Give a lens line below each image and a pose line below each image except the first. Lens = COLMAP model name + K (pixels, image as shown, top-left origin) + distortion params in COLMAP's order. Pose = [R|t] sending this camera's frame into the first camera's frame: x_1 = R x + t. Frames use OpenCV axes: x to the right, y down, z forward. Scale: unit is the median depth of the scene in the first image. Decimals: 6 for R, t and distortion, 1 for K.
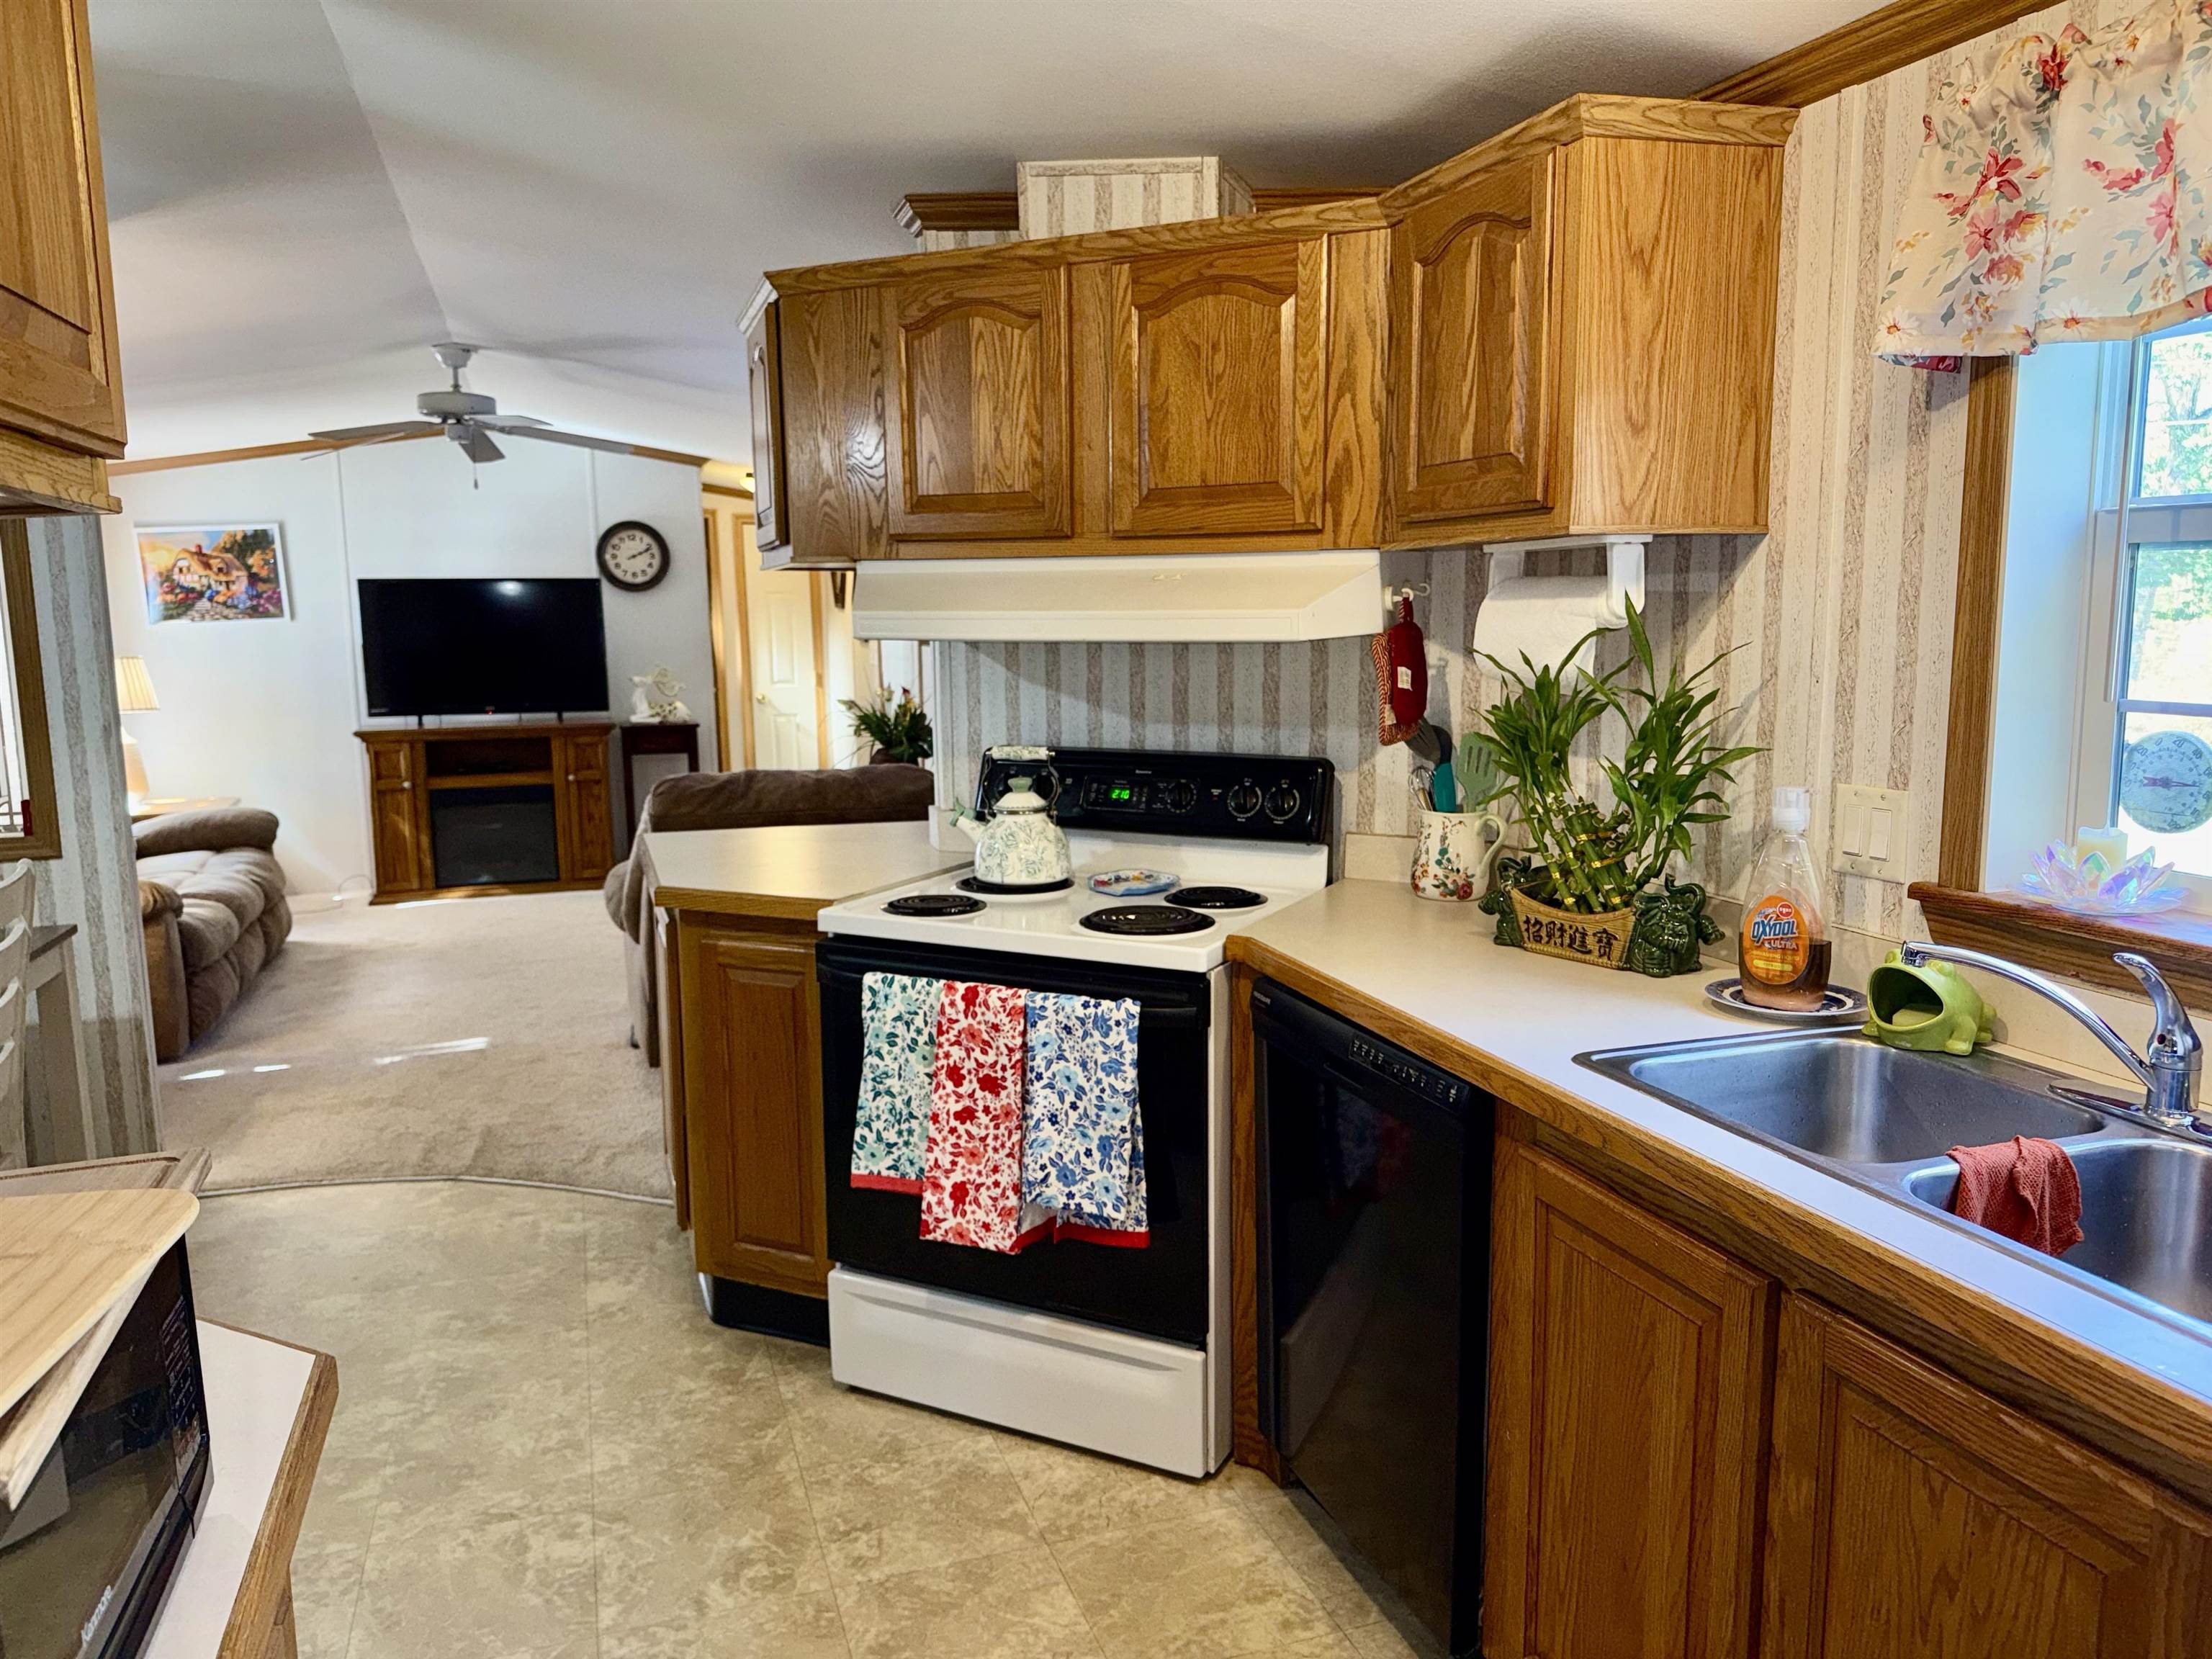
lens RADIAL K [[1525.9, 0, 1099.1], [0, 1525.9, 830.4], [0, 0, 1]] dist [-0.001031, -0.030637]
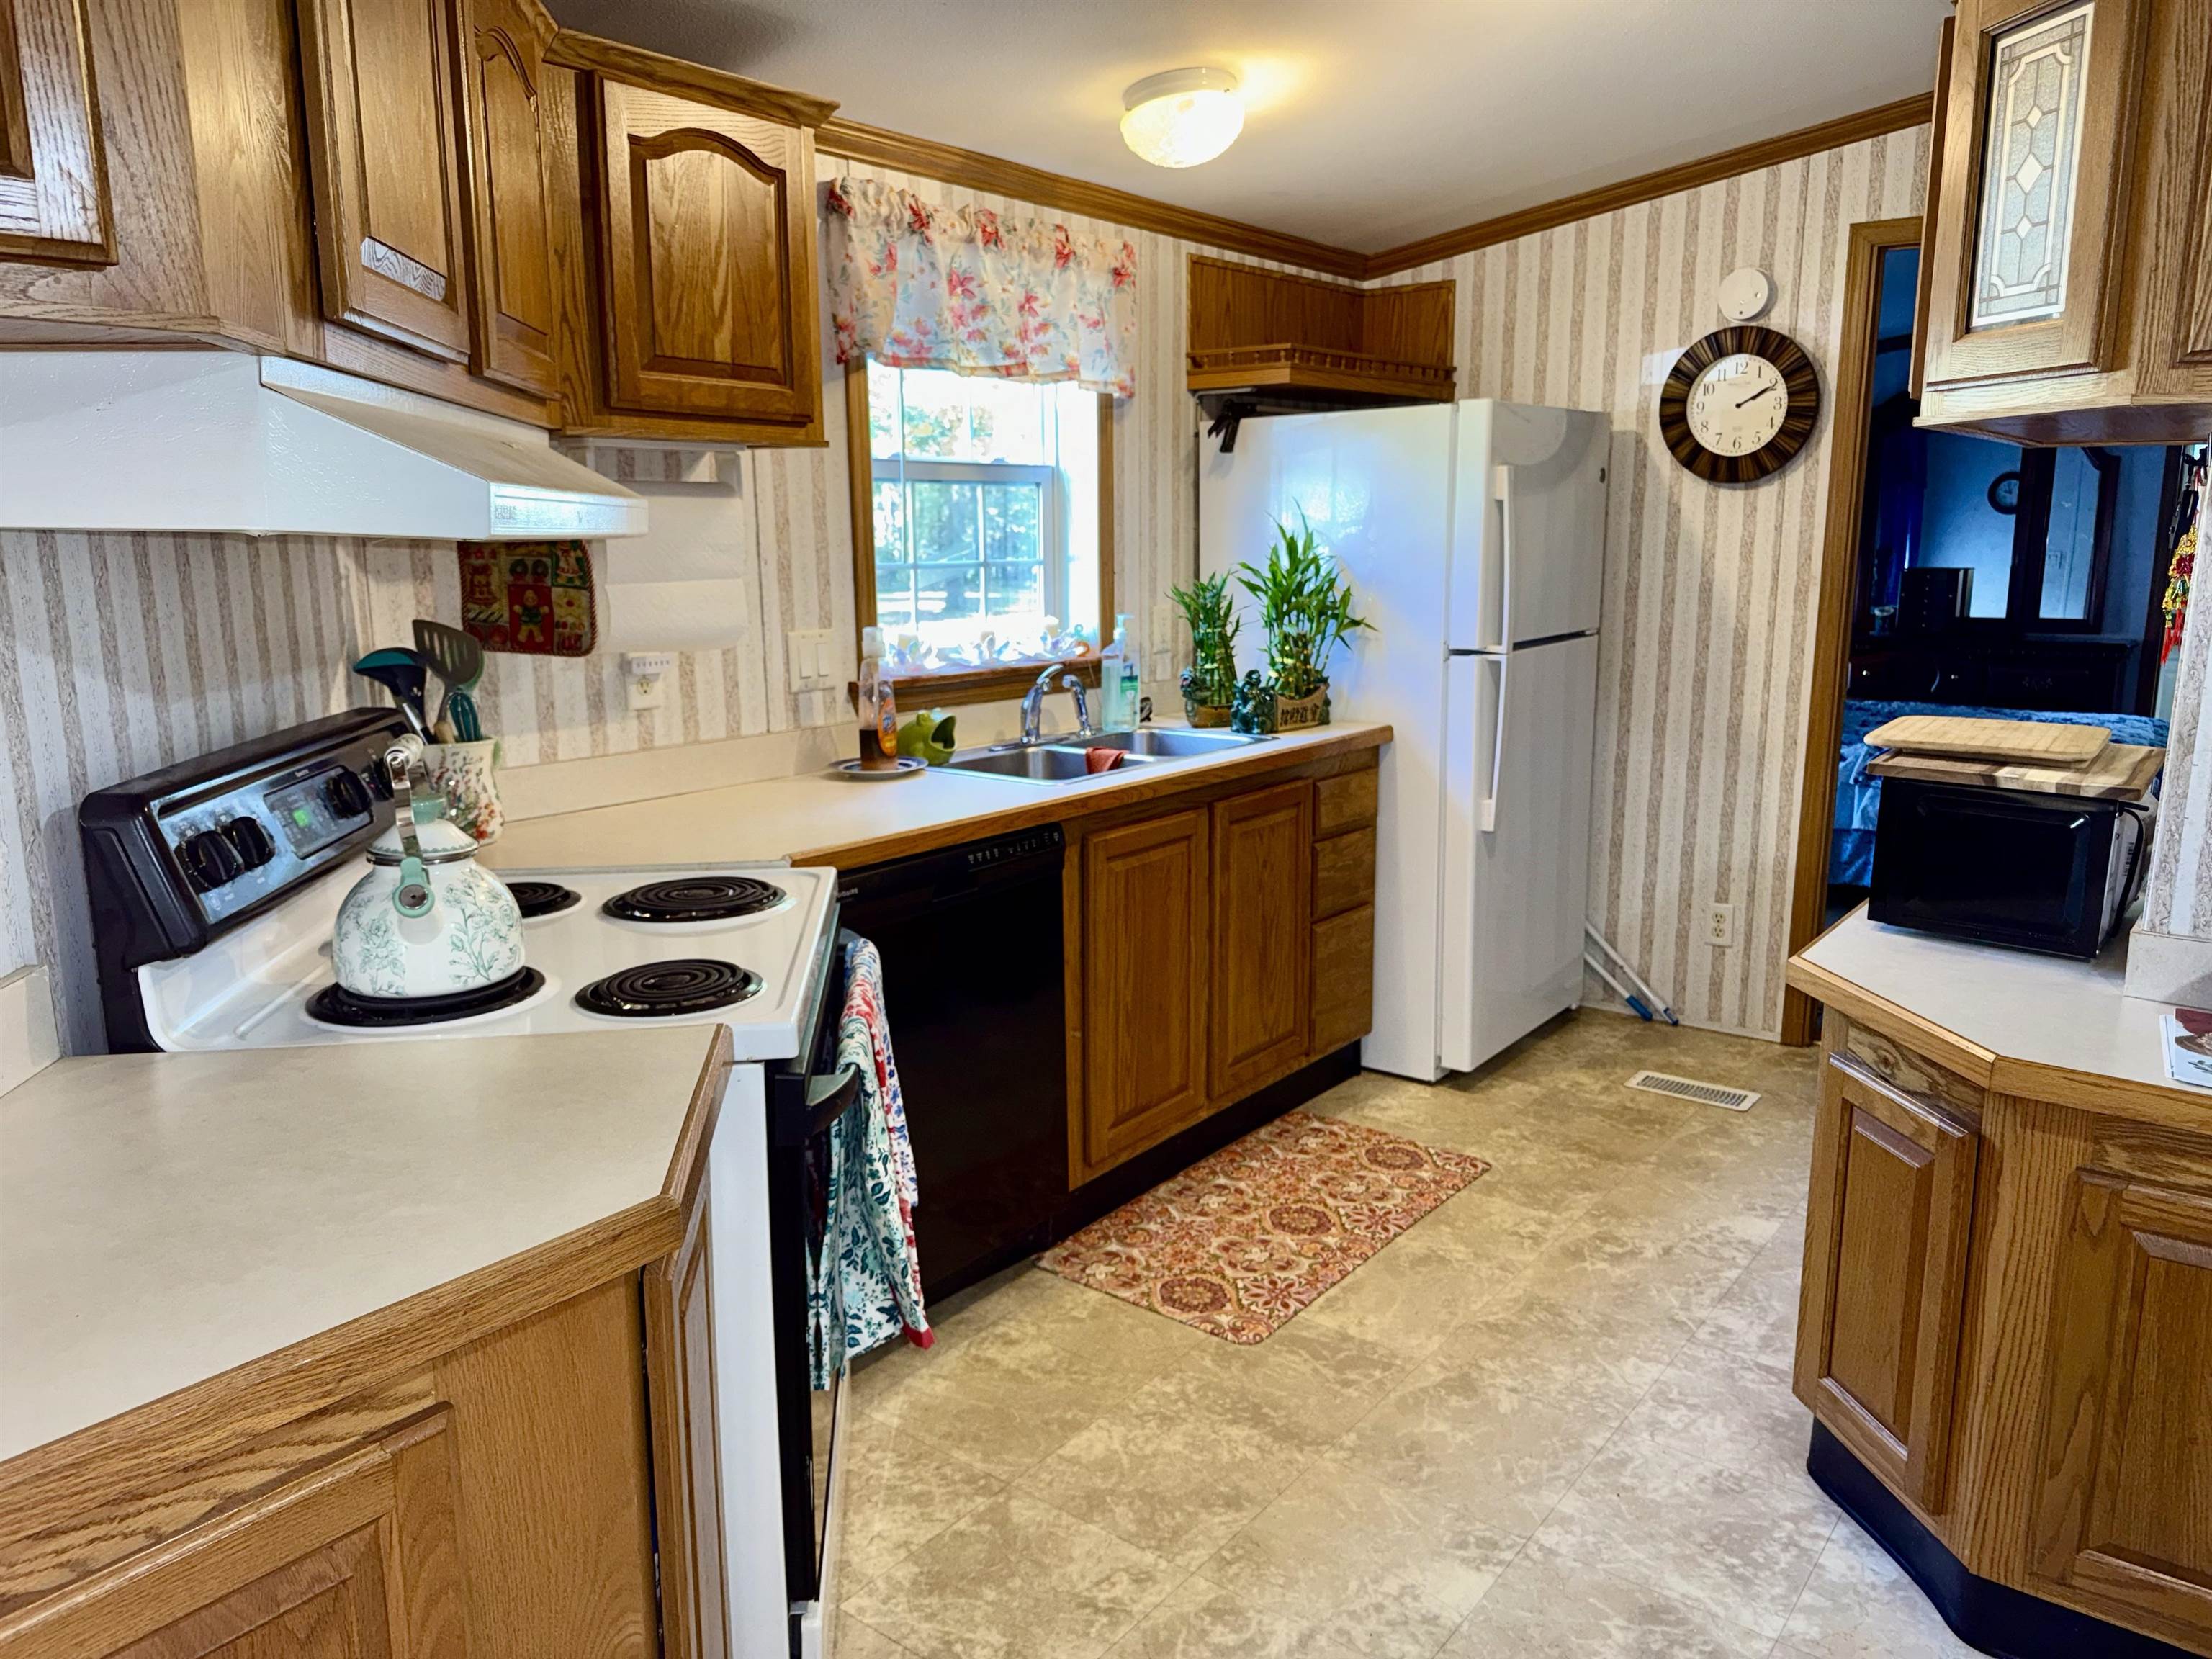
lens RADIAL K [[1525.9, 0, 1099.1], [0, 1525.9, 830.4], [0, 0, 1]] dist [-0.001031, -0.030637]
pose [[-0.539955, -0.152014, 0.827853, -0.979925], [0.127070, 0.957560, 0.258711, -0.202268], [-0.832047, 0.244888, -0.497723, 1.637032]]
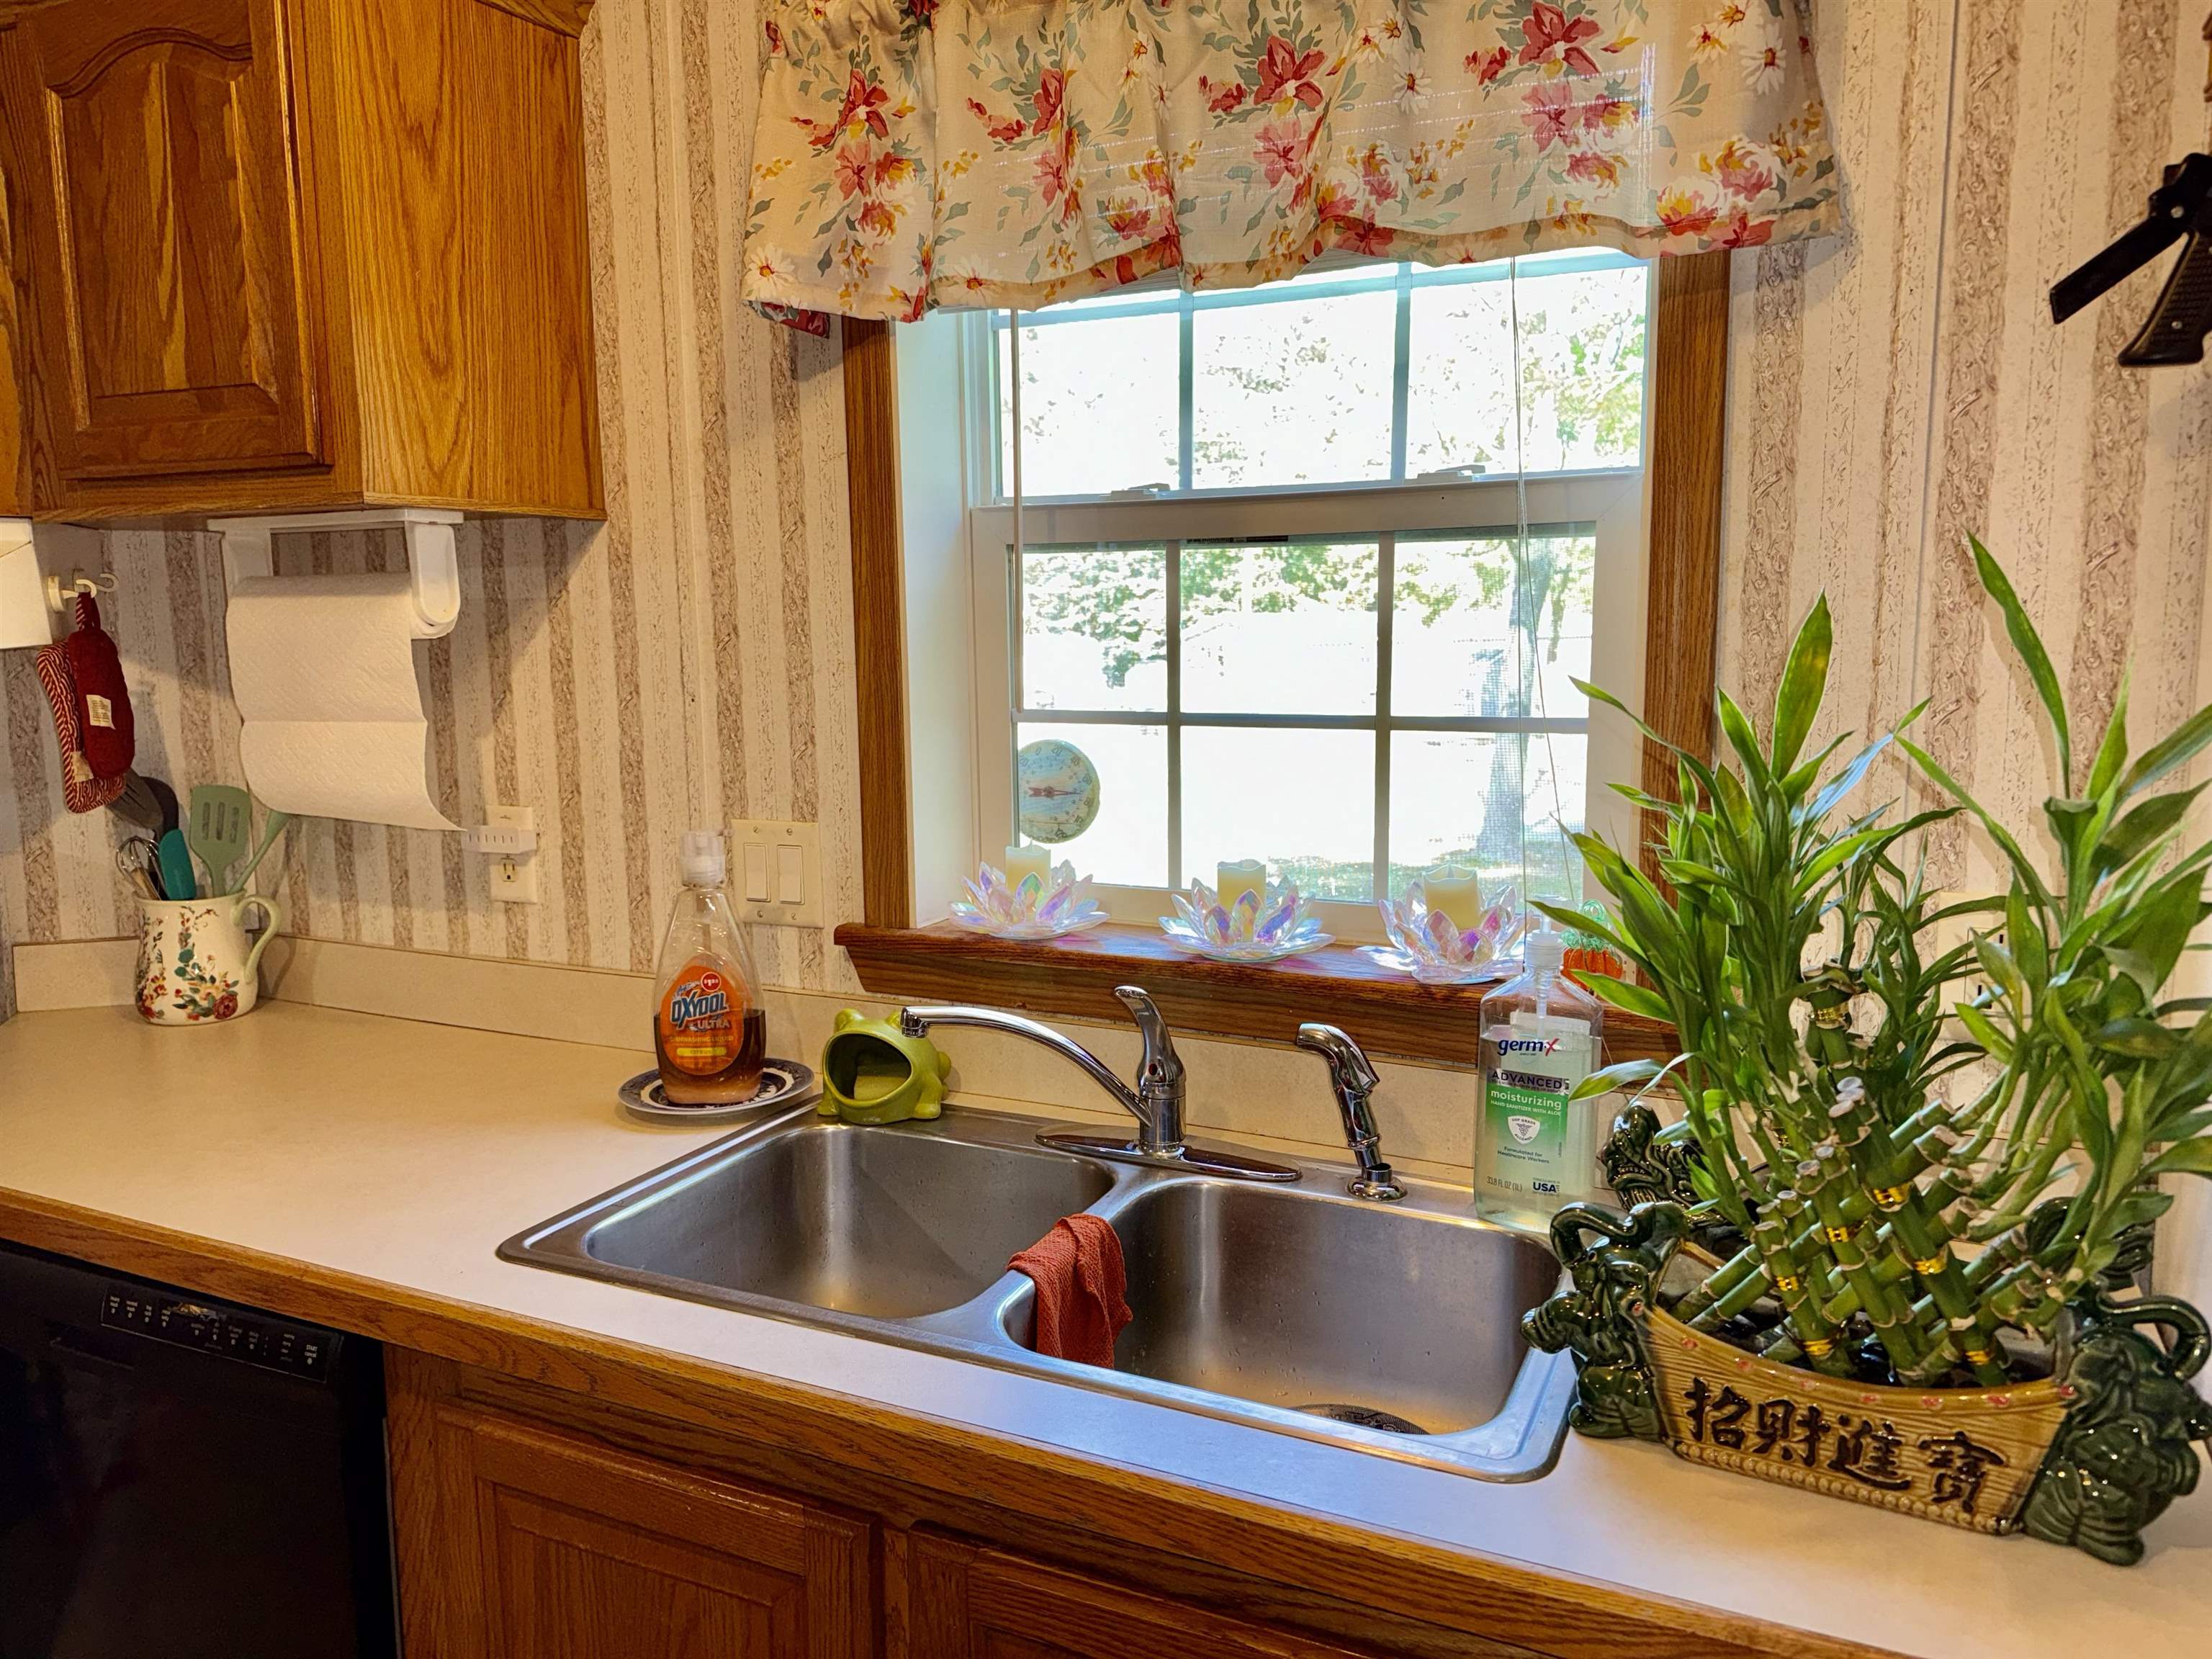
lens RADIAL K [[1566.1, 0, 1106.0], [0, 1566.1, 829.5], [0, 0, 1]] dist [0.029842, -0.031292]
pose [[0.694202, -0.090692, 0.714043, 0.009131], [0.102202, 0.994399, 0.026938, -0.028478], [-0.712487, 0.054276, 0.699583, 0.264143]]
